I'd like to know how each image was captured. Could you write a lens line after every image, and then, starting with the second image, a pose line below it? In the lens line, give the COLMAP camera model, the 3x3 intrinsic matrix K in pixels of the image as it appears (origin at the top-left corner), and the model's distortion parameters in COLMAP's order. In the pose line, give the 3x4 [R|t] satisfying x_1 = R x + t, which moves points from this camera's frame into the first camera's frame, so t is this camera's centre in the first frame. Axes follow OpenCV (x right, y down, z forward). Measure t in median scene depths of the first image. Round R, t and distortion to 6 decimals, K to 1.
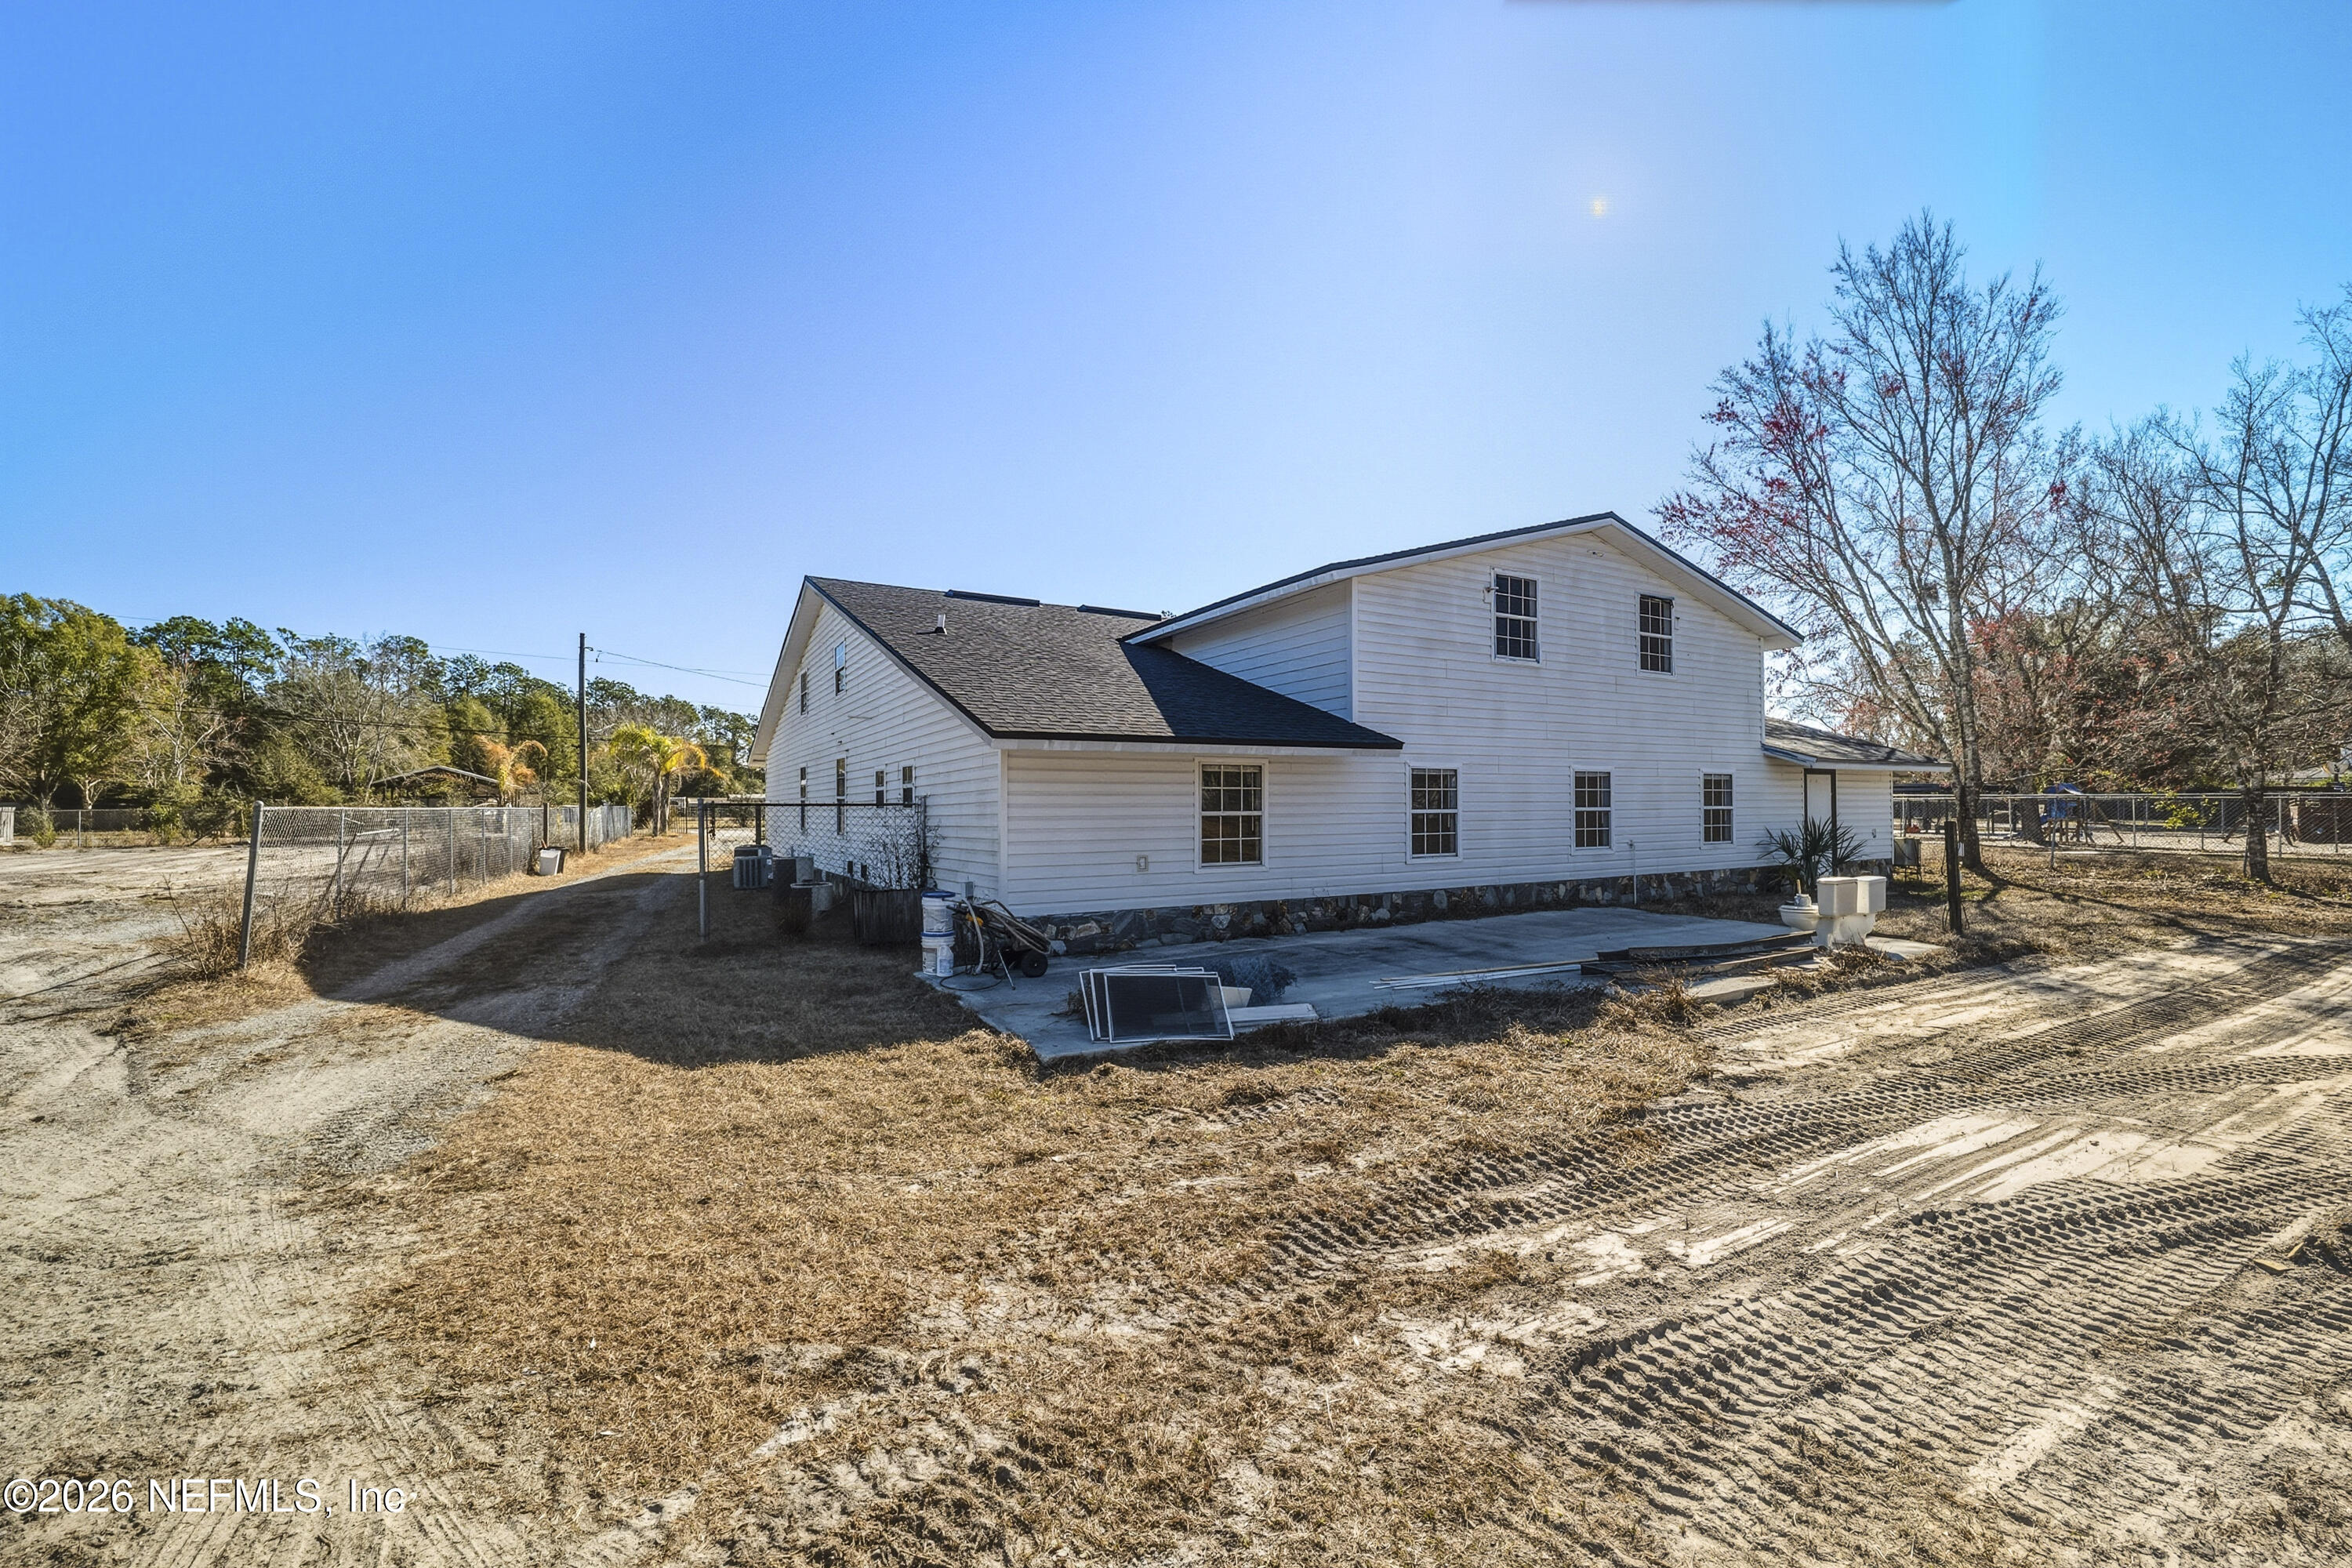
lens RADIAL K [[966.4, 0, 1166.1], [0, 966.4, 788.9], [0, 0, 1]] dist [-0.012756, 0.000141]
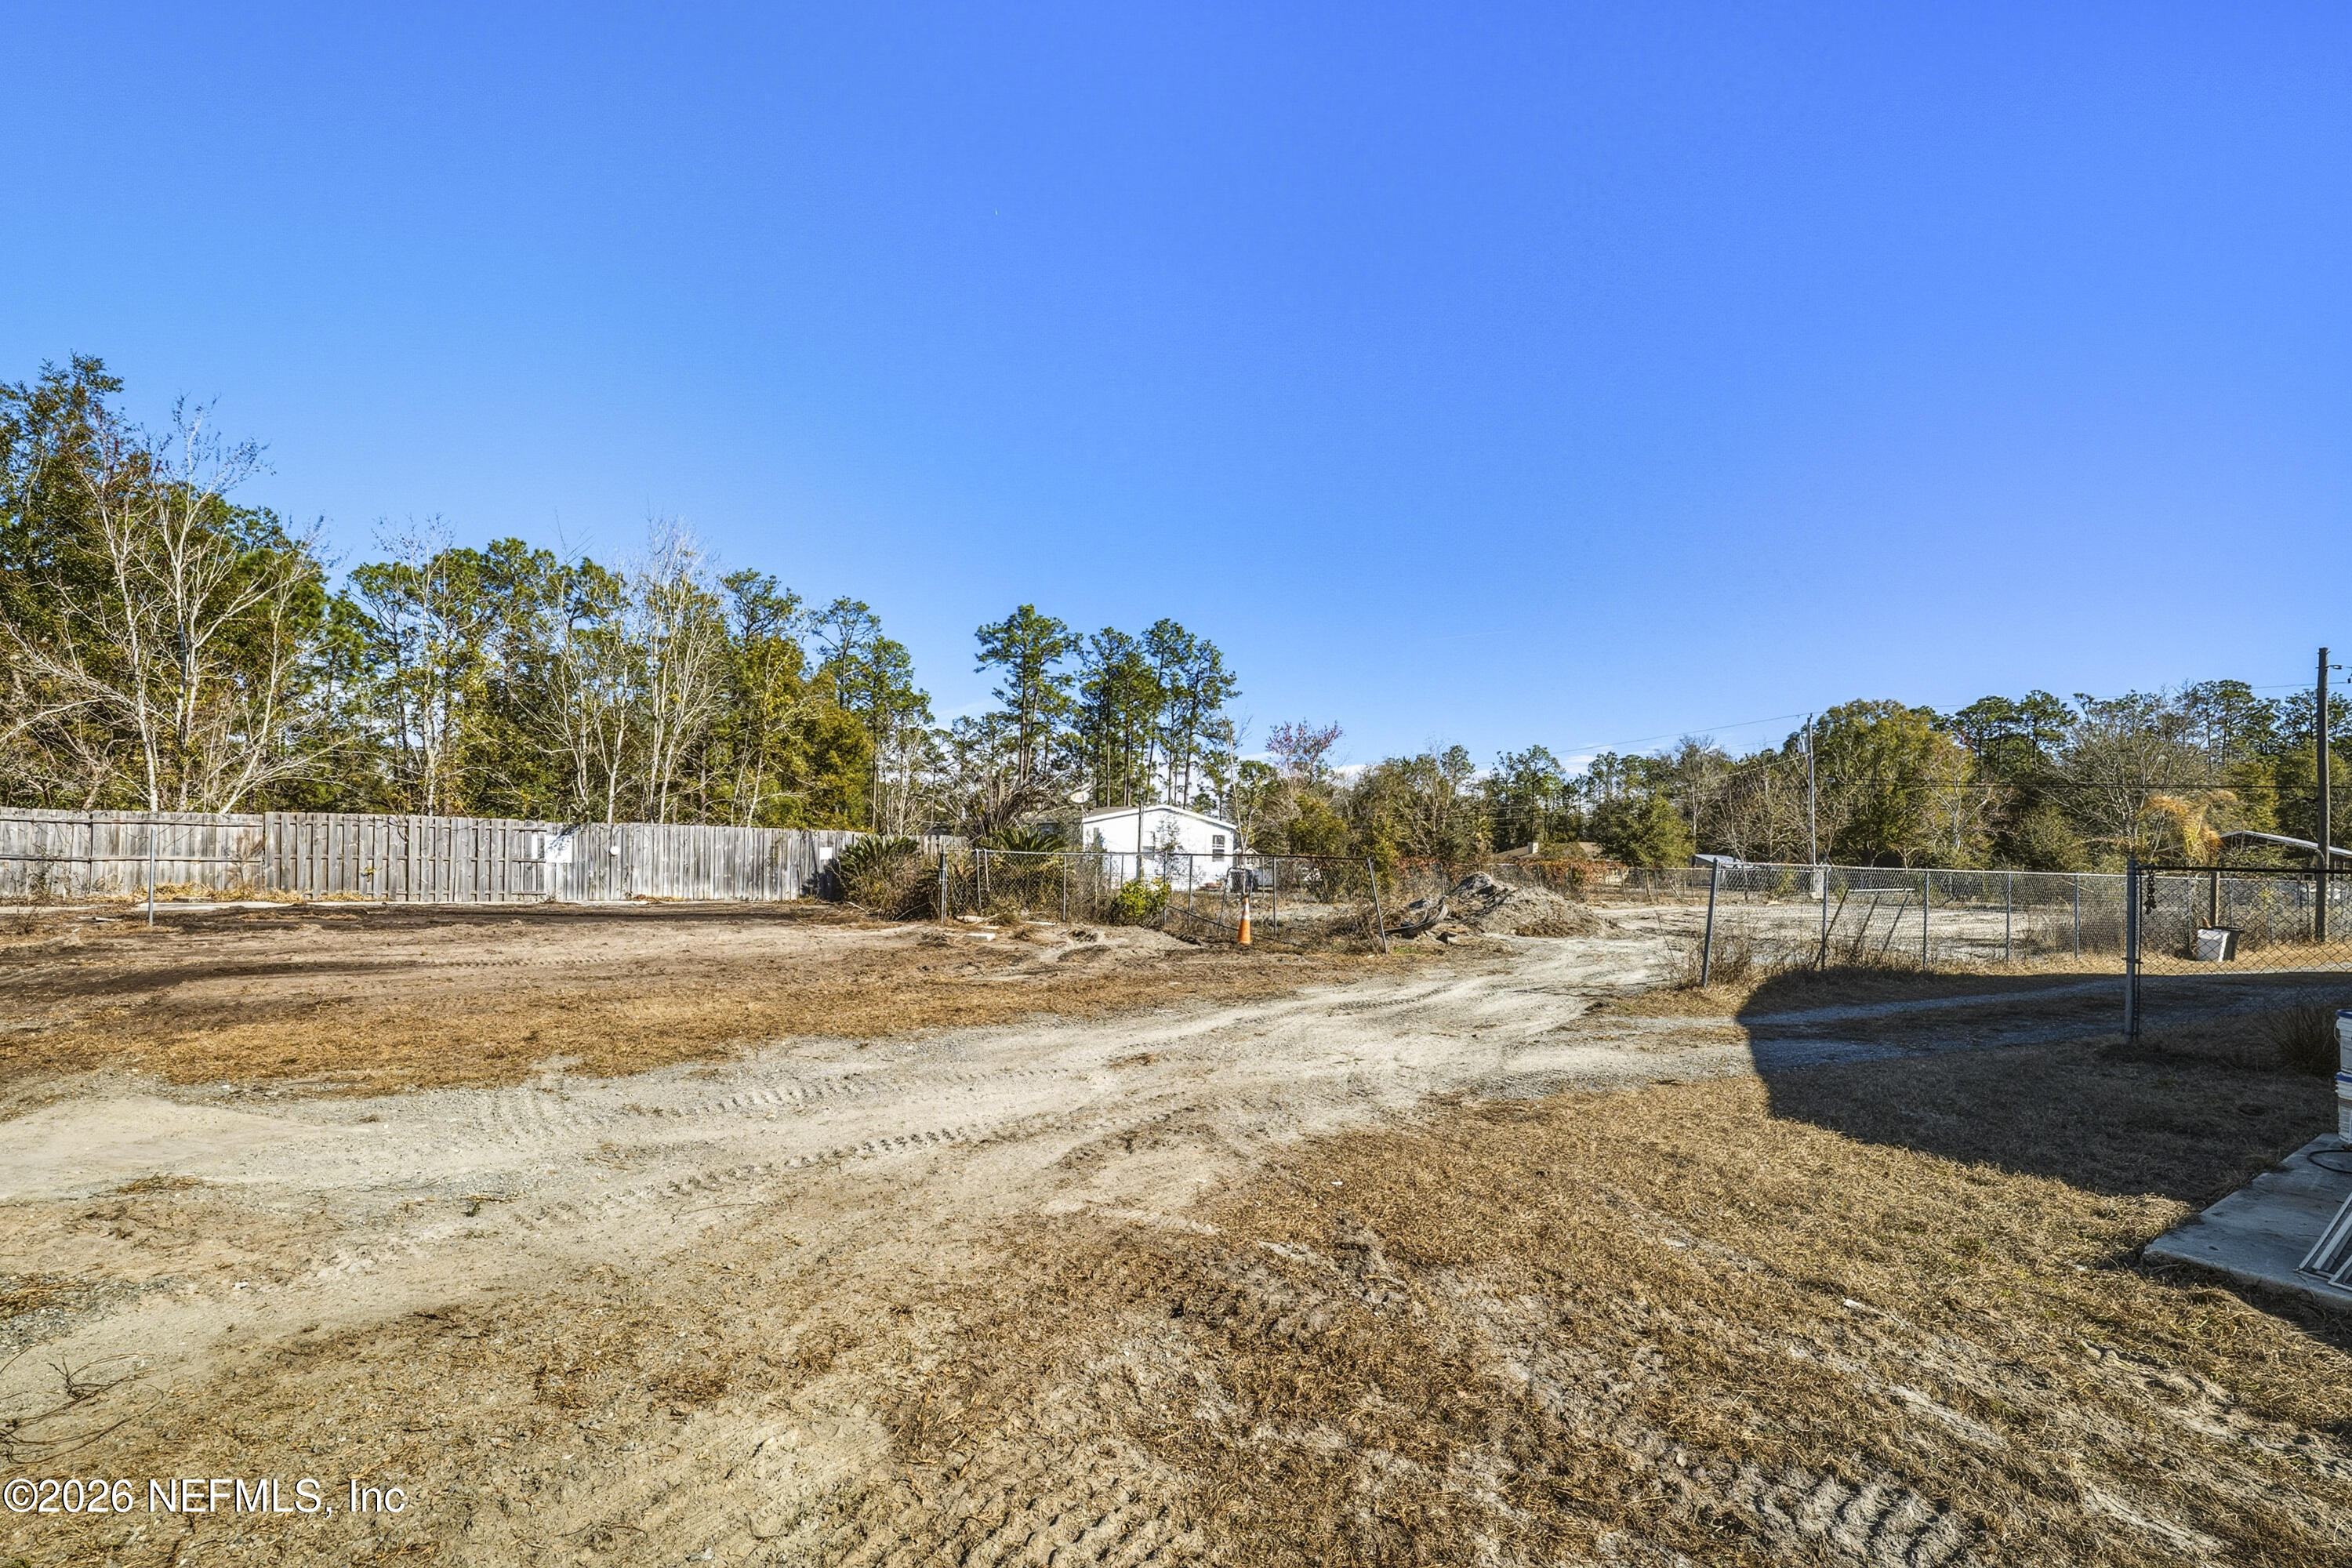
lens RADIAL K [[1022.9, 0, 1196.5], [0, 1022.9, 826.0], [0, 0, 1]] dist [-0.009898, -0.000276]
pose [[0.058822, -0.025685, -0.997938, 0.231114], [-0.007874, 0.999626, -0.026192, 0.007773], [0.998237, 0.009398, 0.058598, 0.141071]]
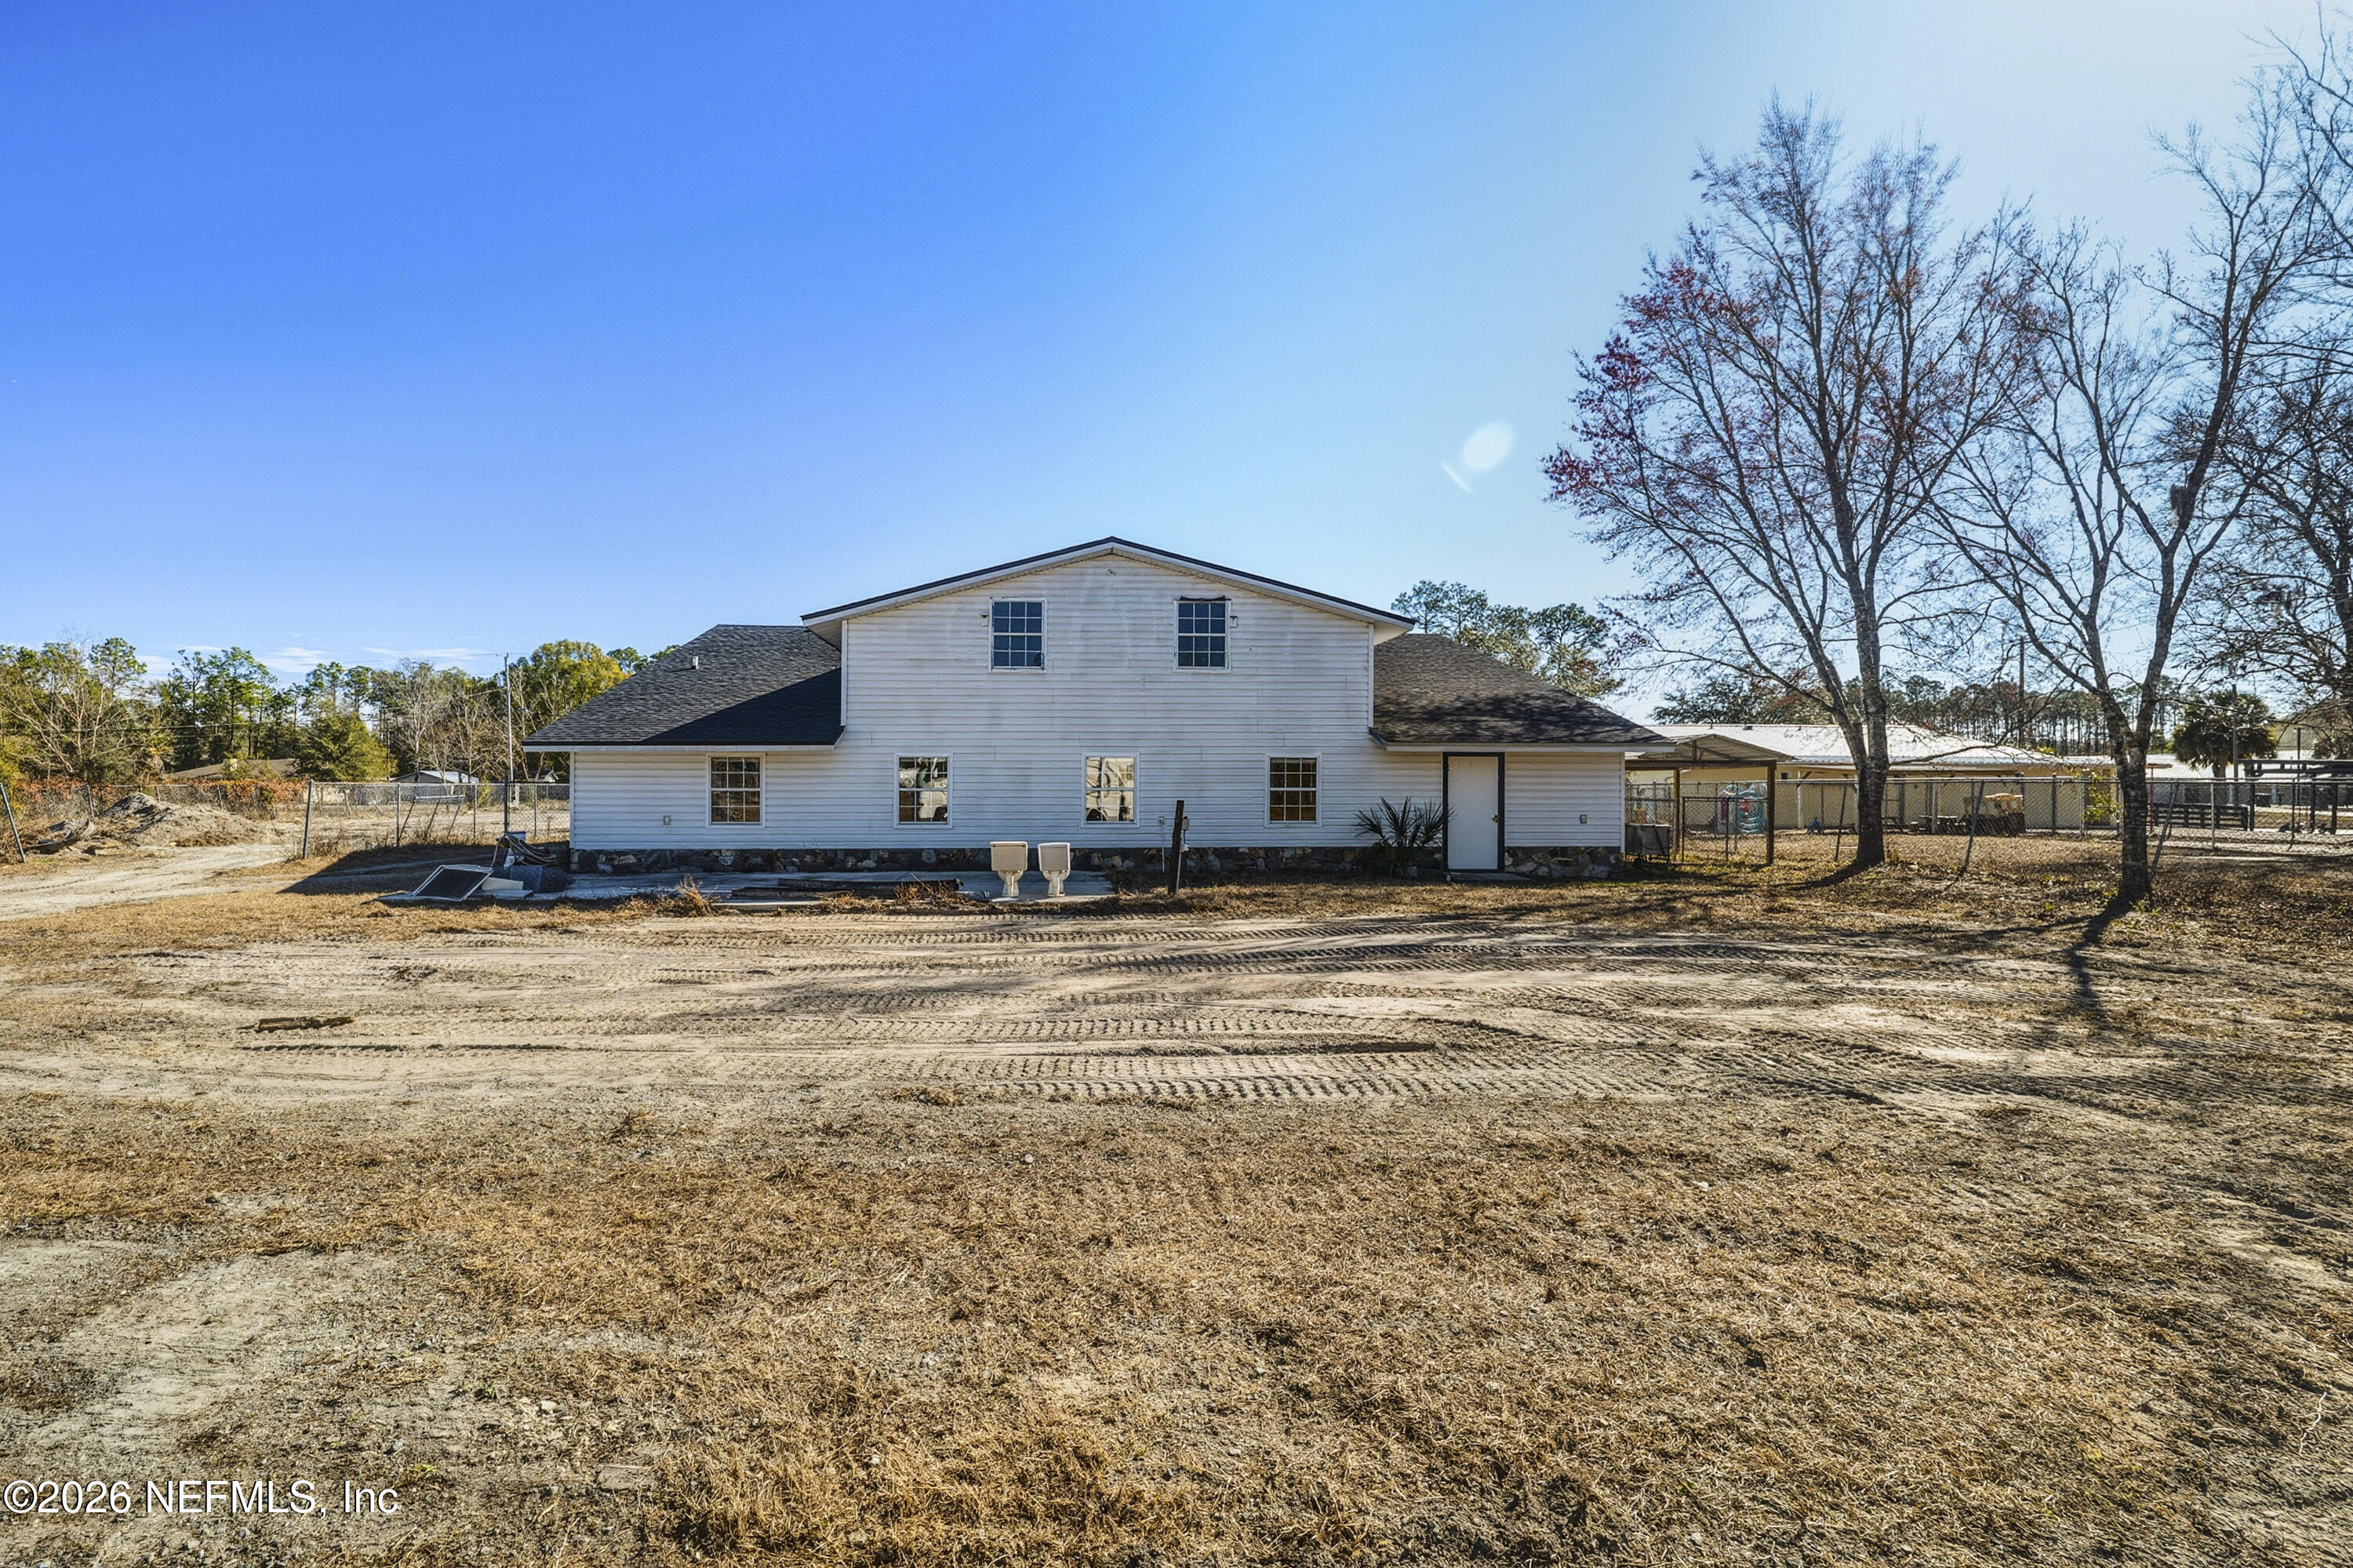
lens RADIAL K [[1058.3, 0, 1176.3], [0, 1058.3, 783.4], [0, 0, 1]] dist [-0.018391, 0.000191]
pose [[0.891668, 0.004428, -0.452667, 1.118807], [0.001999, 0.999904, 0.013718, -0.003930], [0.452685, -0.013137, 0.891574, -0.119792]]
